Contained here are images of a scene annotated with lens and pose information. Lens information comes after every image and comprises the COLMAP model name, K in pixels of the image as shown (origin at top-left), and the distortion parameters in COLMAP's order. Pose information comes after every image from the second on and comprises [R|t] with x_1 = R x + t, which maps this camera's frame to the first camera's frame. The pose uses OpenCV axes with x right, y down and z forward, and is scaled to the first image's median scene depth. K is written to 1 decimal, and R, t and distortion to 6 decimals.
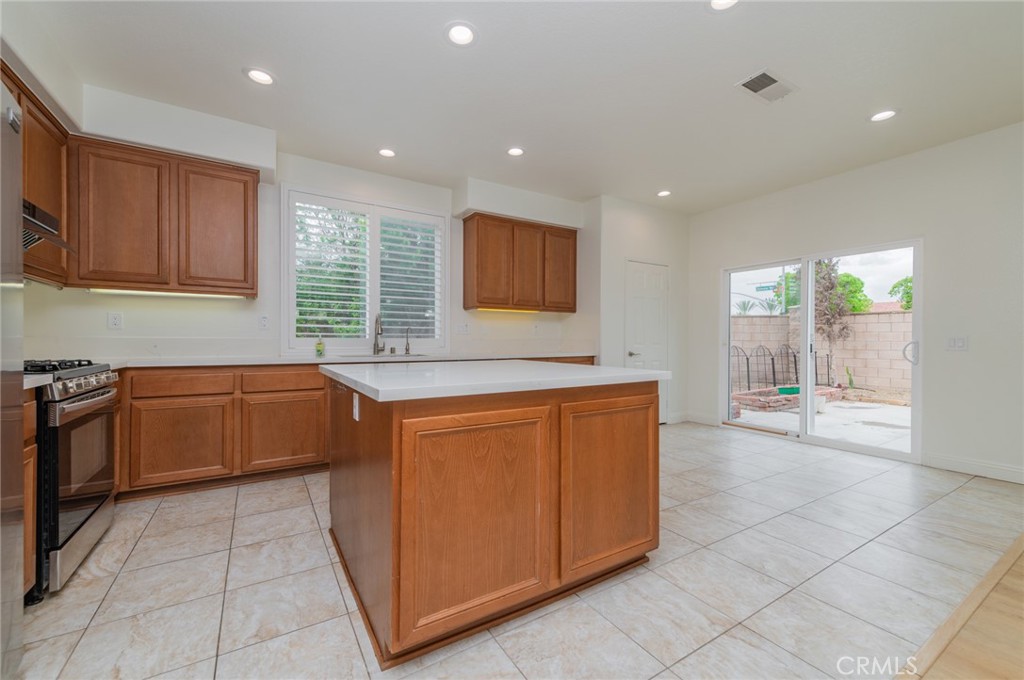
lens RADIAL K [[417.2, 0, 512.0], [0, 417.2, 340.0], [0, 0, 1]] dist [0.017352, -0.006386]
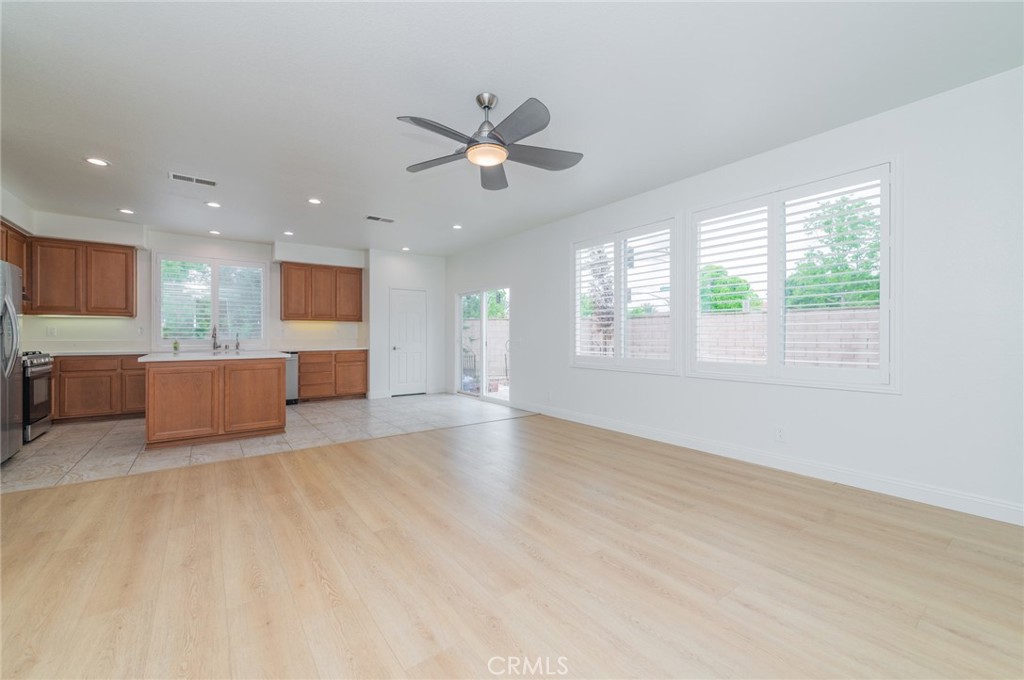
lens RADIAL K [[514.2, 0, 571.4], [0, 514.2, 336.0], [0, 0, 1]] dist [0.018444, -0.010017]
pose [[0.999130, -0.005529, 0.041340, 1.335988], [0.005459, 0.999983, 0.001813, -0.019197], [-0.041350, -0.001586, 0.999143, -1.465476]]
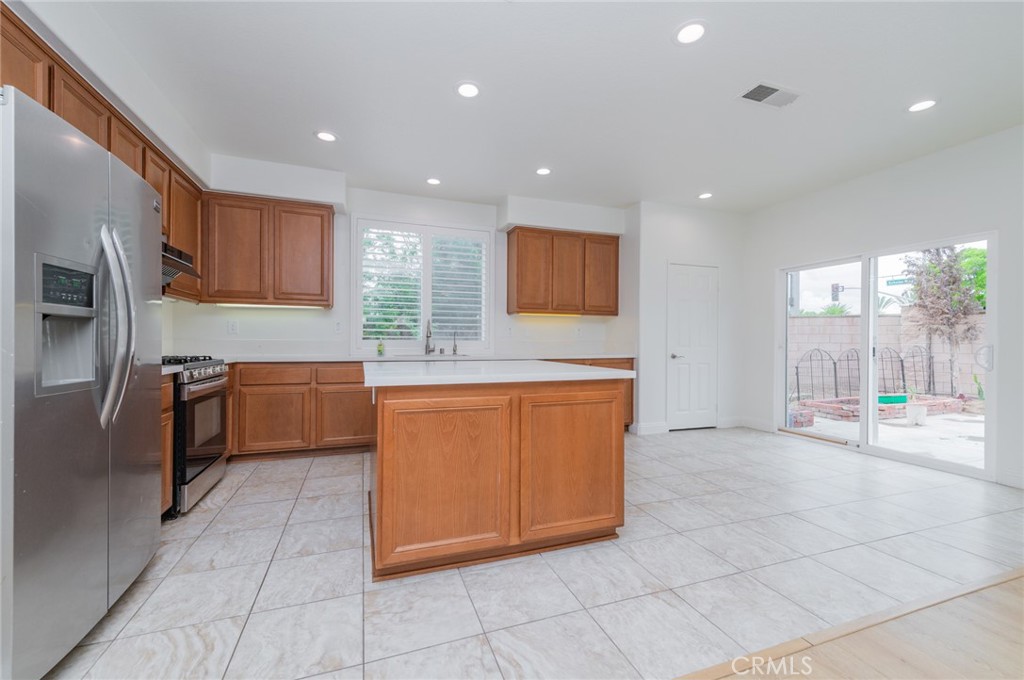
lens RADIAL K [[417.2, 0, 512.0], [0, 417.2, 340.0], [0, 0, 1]] dist [0.017352, -0.006386]
pose [[0.979216, 0.001489, -0.202813, 0.208497], [-0.002299, 0.999990, -0.003760, -0.002301], [0.202805, 0.004148, 0.979210, -0.129011]]
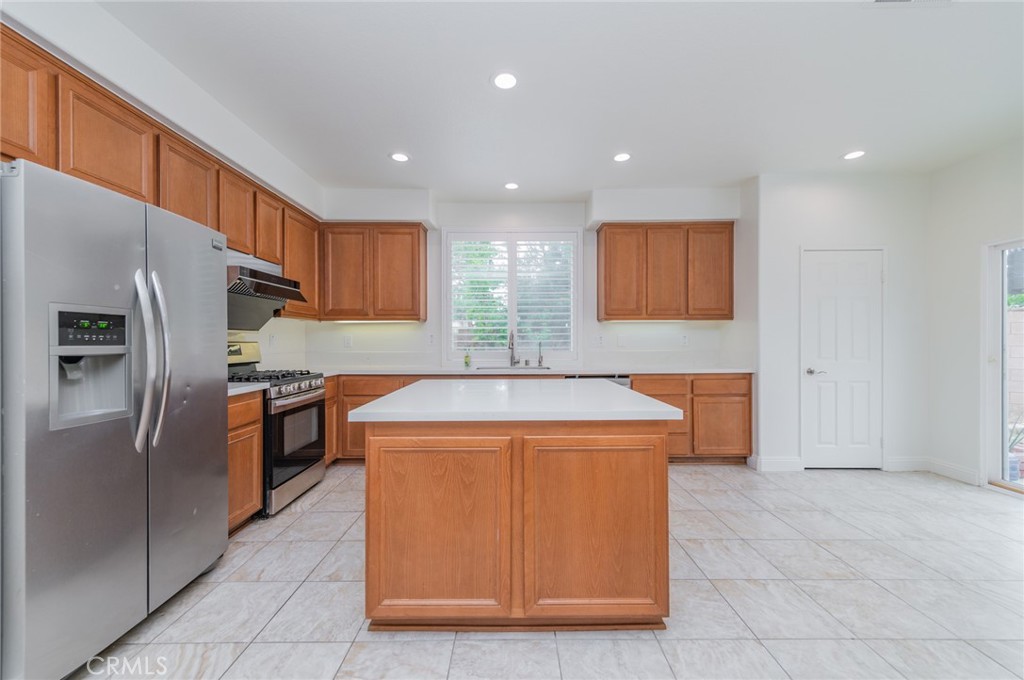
lens RADIAL K [[410.6, 0, 531.4], [0, 410.6, 338.8], [0, 0, 1]] dist [0.017158, -0.005747]
pose [[0.860442, -0.010561, -0.509439, 0.388960], [0.011905, 0.999929, -0.000620, -0.048751], [0.509410, -0.005531, 0.860506, 0.089421]]
